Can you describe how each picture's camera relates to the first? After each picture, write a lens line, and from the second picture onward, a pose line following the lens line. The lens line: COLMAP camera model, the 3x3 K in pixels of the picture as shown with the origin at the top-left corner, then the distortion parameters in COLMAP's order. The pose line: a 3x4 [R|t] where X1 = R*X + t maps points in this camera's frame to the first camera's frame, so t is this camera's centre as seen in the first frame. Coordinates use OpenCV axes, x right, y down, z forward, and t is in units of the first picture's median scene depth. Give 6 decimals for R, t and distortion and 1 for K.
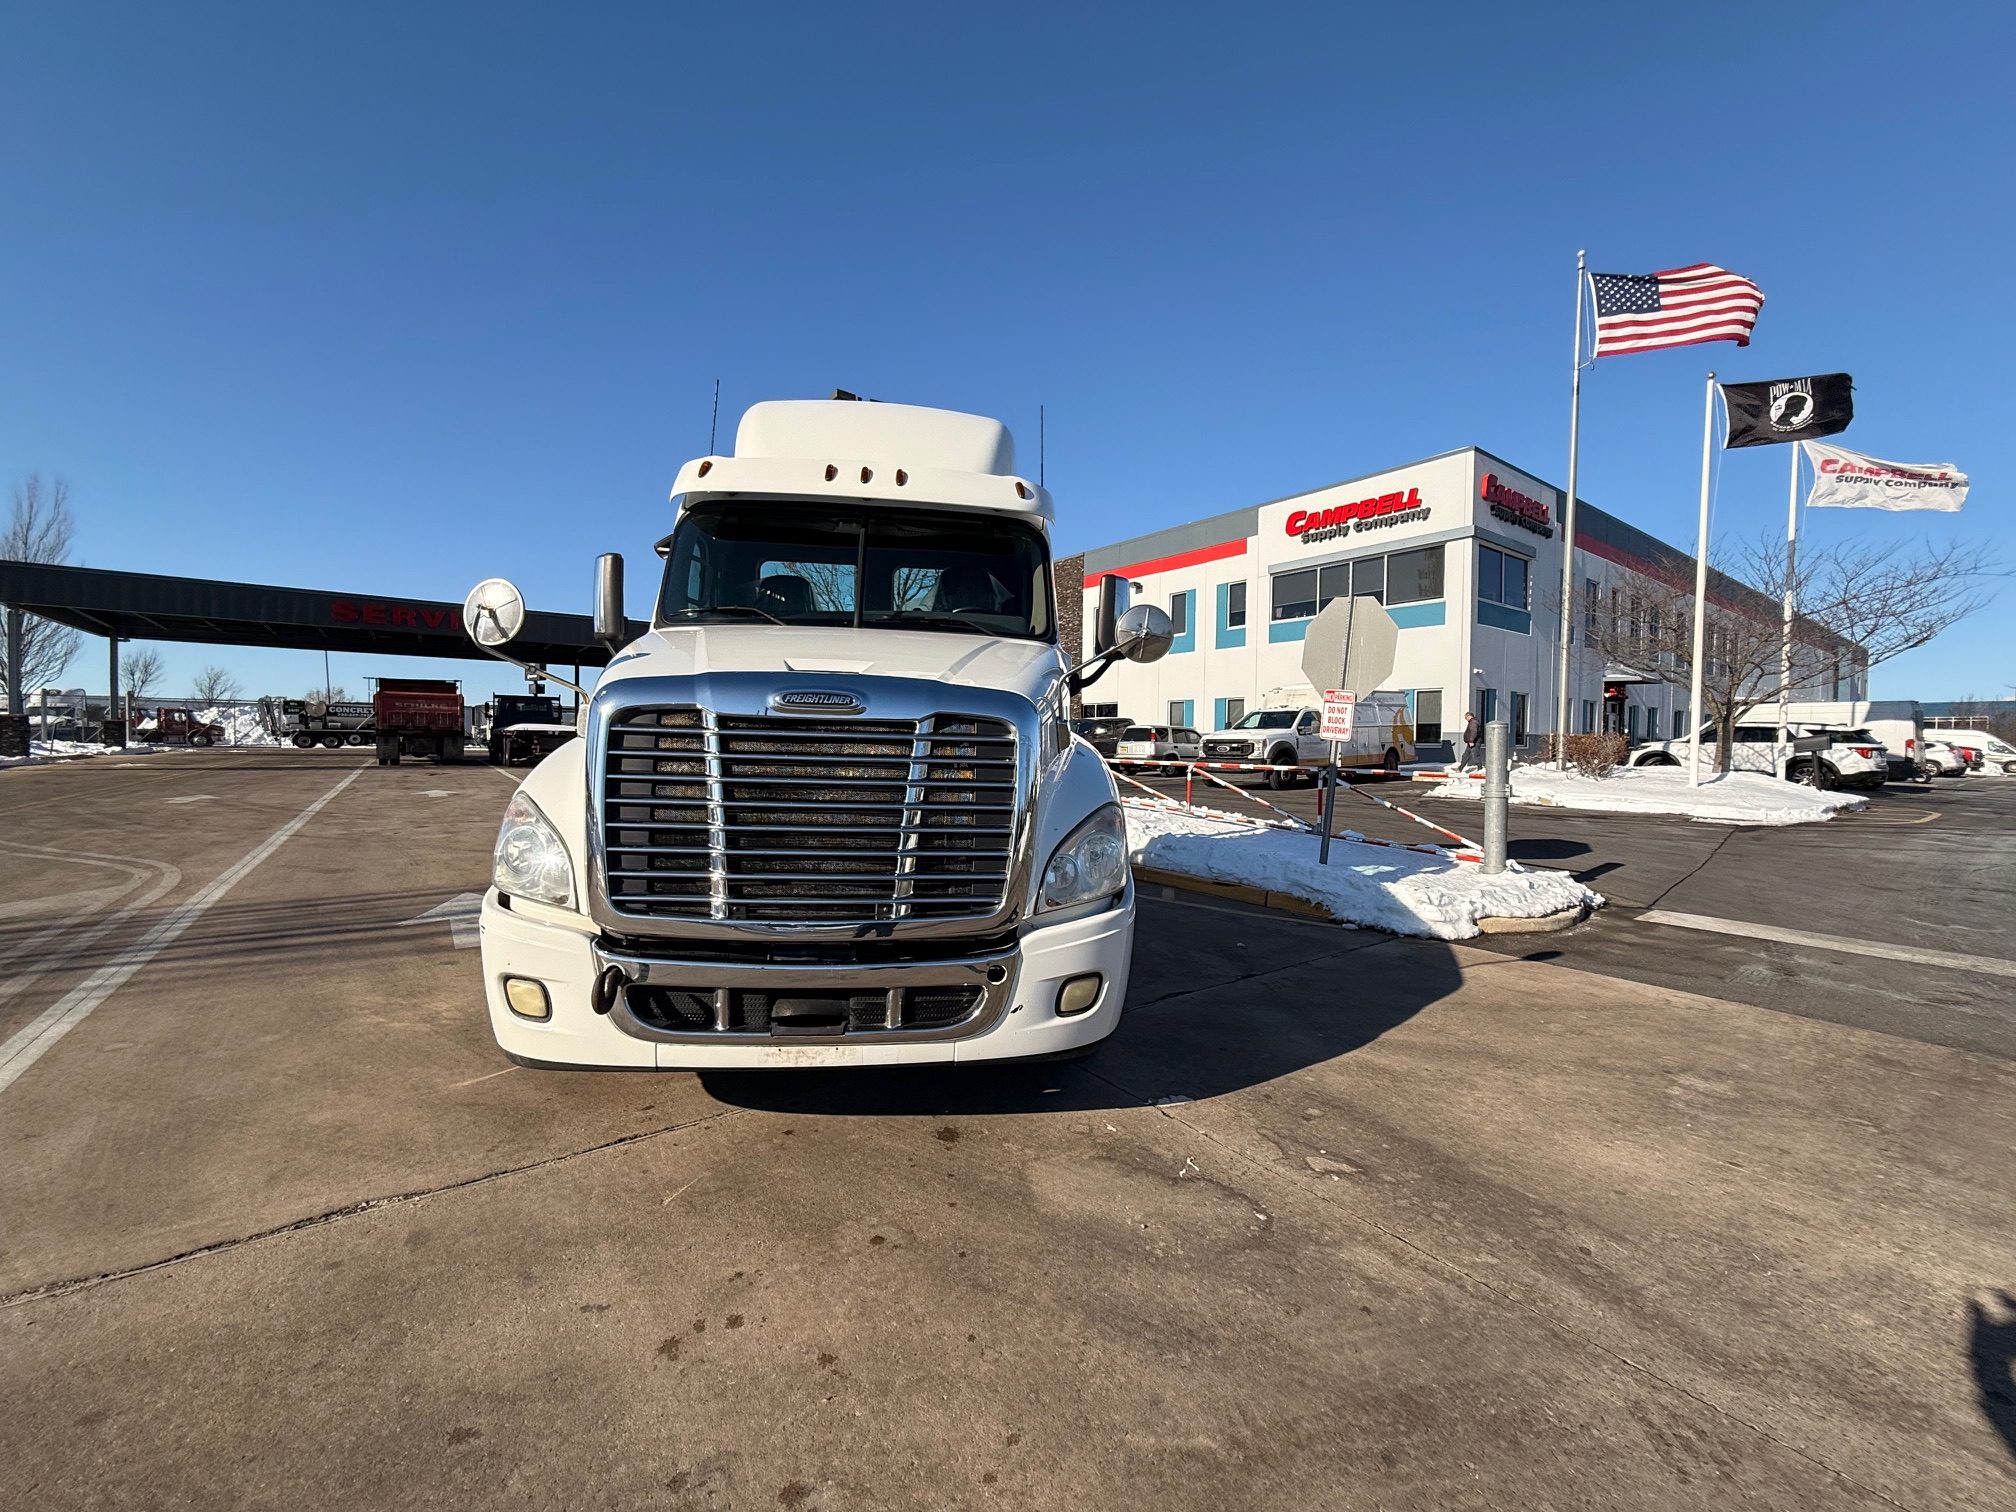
lens RADIAL K [[797.4, 0, 1008.3], [0, 797.4, 752.7], [0, 0, 1]] dist [0.002360, 0.000308]
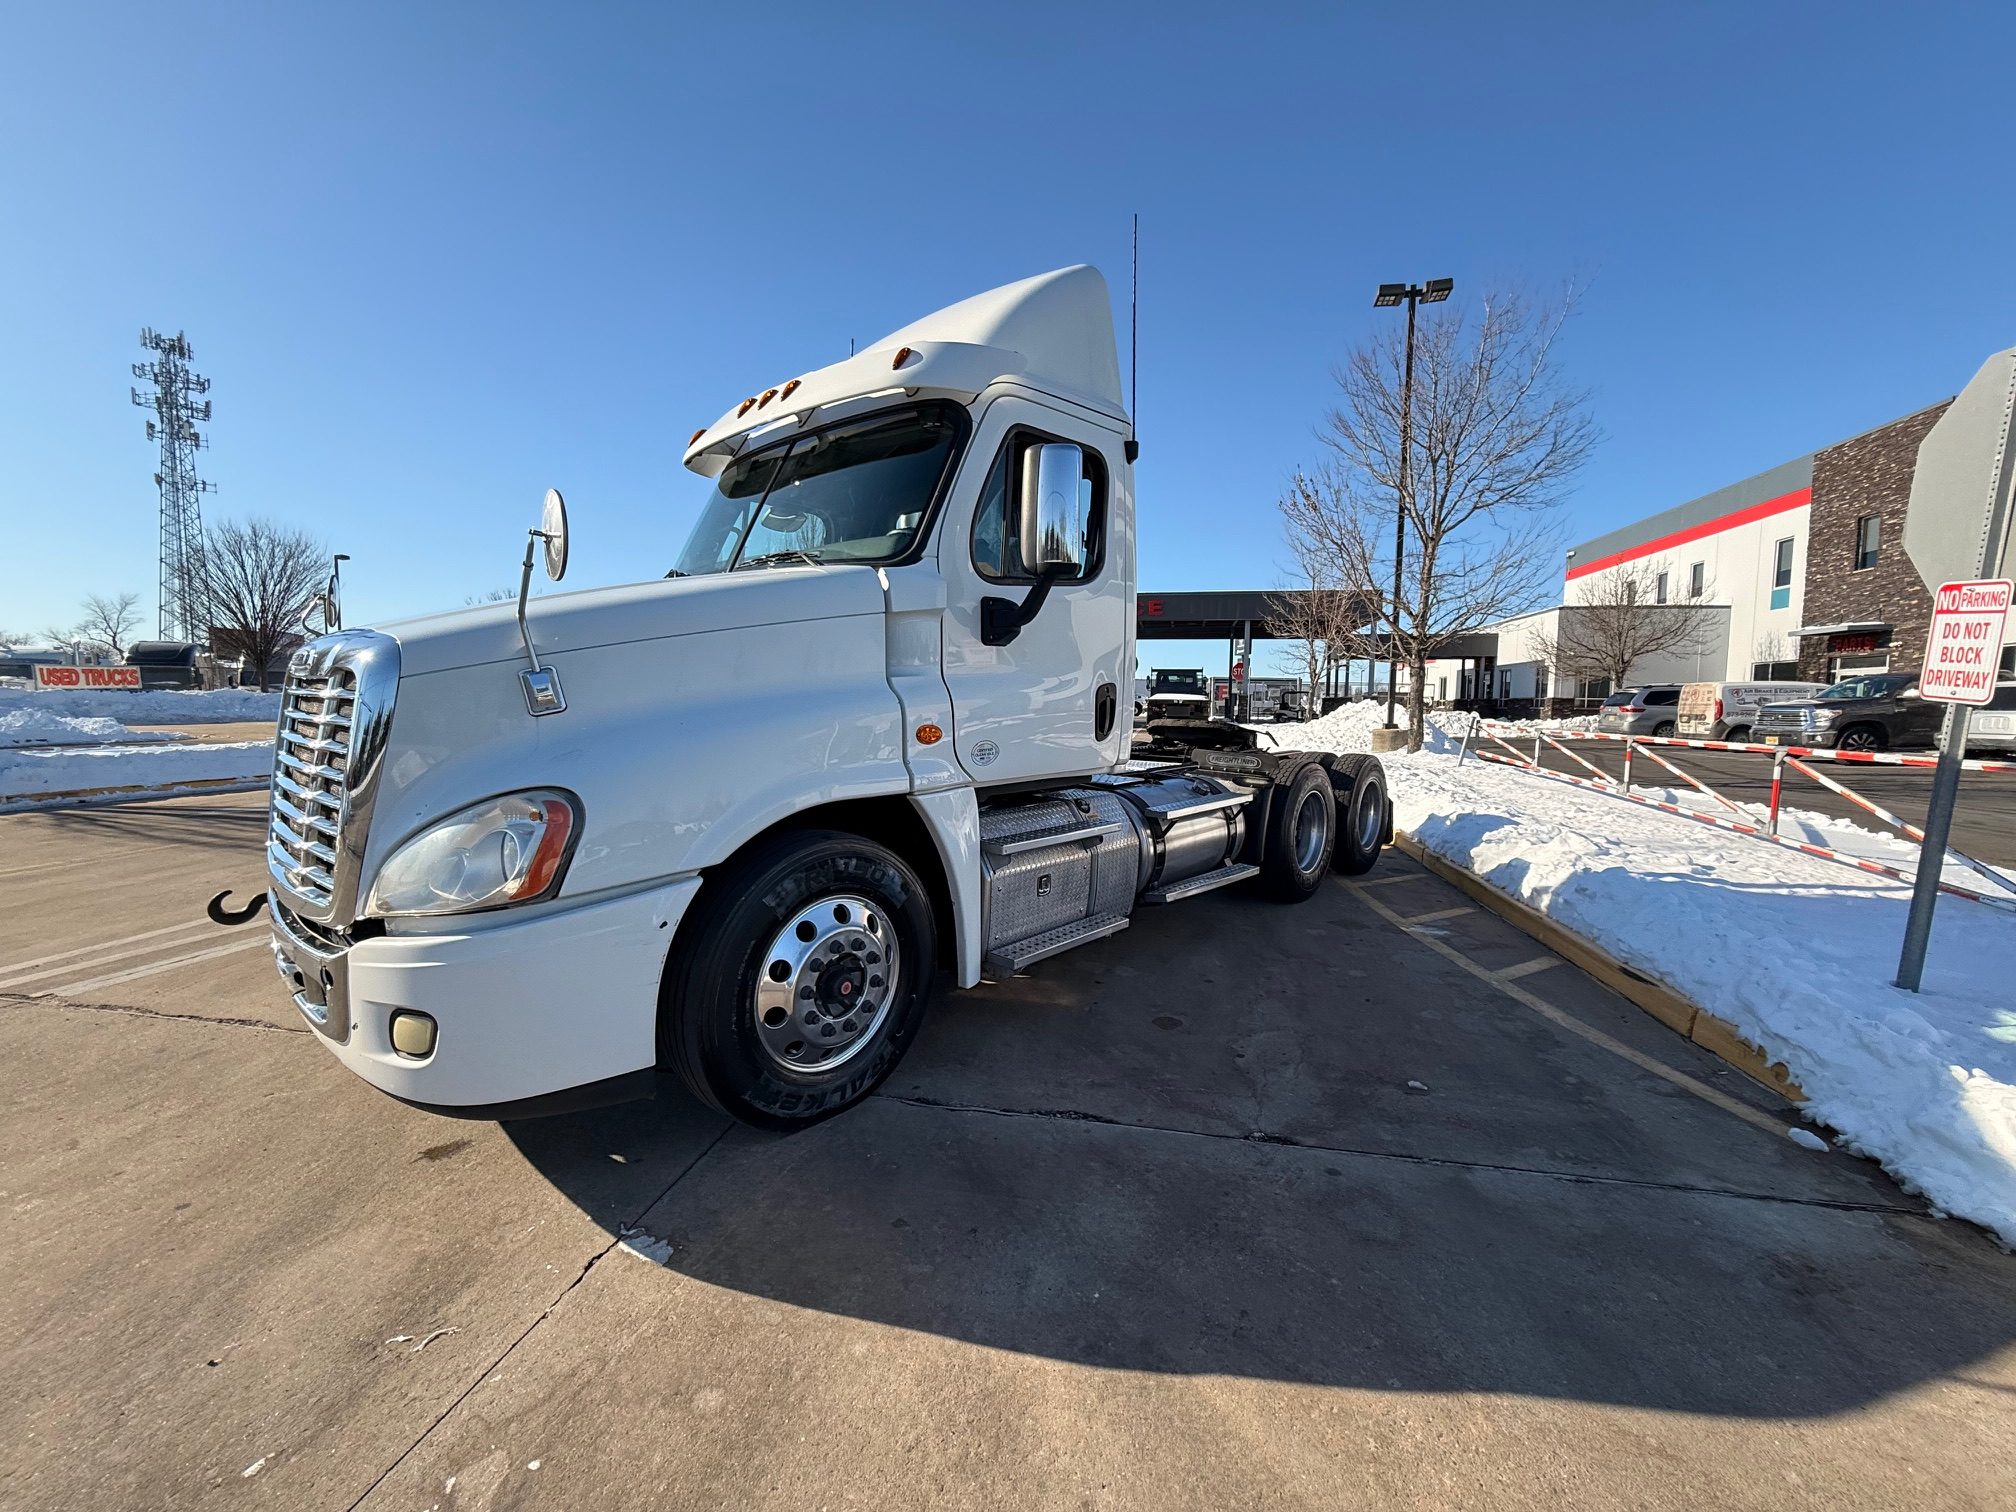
lens RADIAL K [[797.4, 0, 1007.4], [0, 797.4, 760.0], [0, 0, 1]] dist [0.002360, 0.000308]
pose [[0.673258, 0.048014, -0.737848, 0.081411], [-0.013223, 0.998512, 0.052912, -0.000156], [0.739290, -0.025867, 0.672890, 0.073863]]
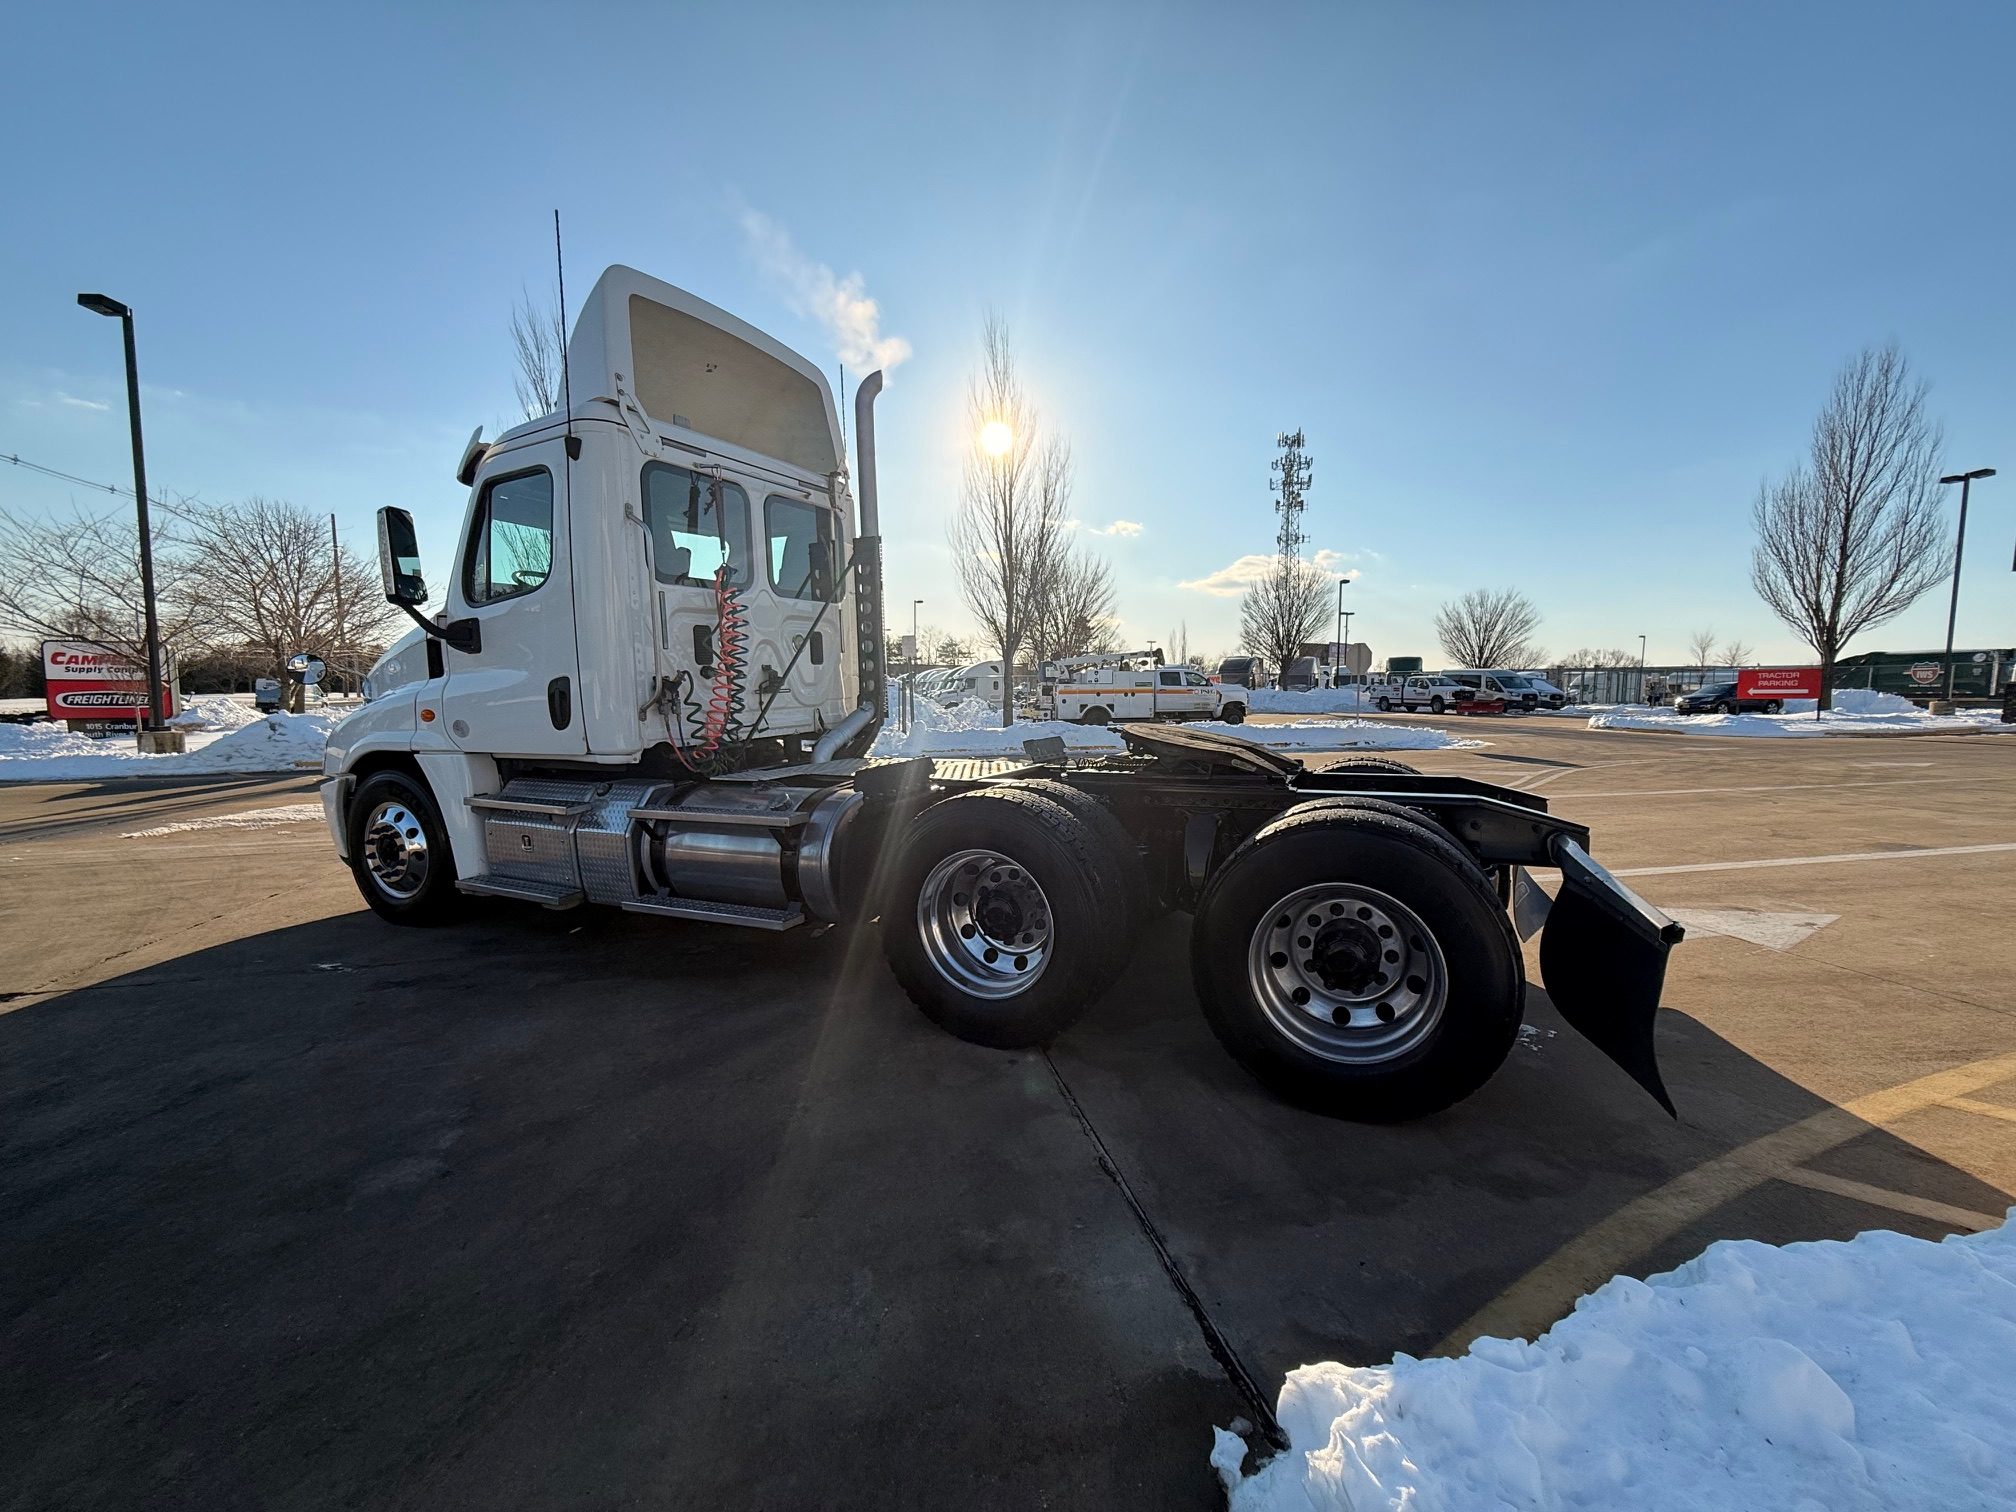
lens RADIAL K [[797.4, 0, 1022.5], [0, 797.4, 760.6], [0, 0, 1]] dist [0.002360, 0.000308]
pose [[-0.385656, 0.065625, -0.920306, 0.112319], [-0.023379, 0.996452, 0.080852, -0.000345], [0.922346, 0.052697, -0.382753, 0.140338]]
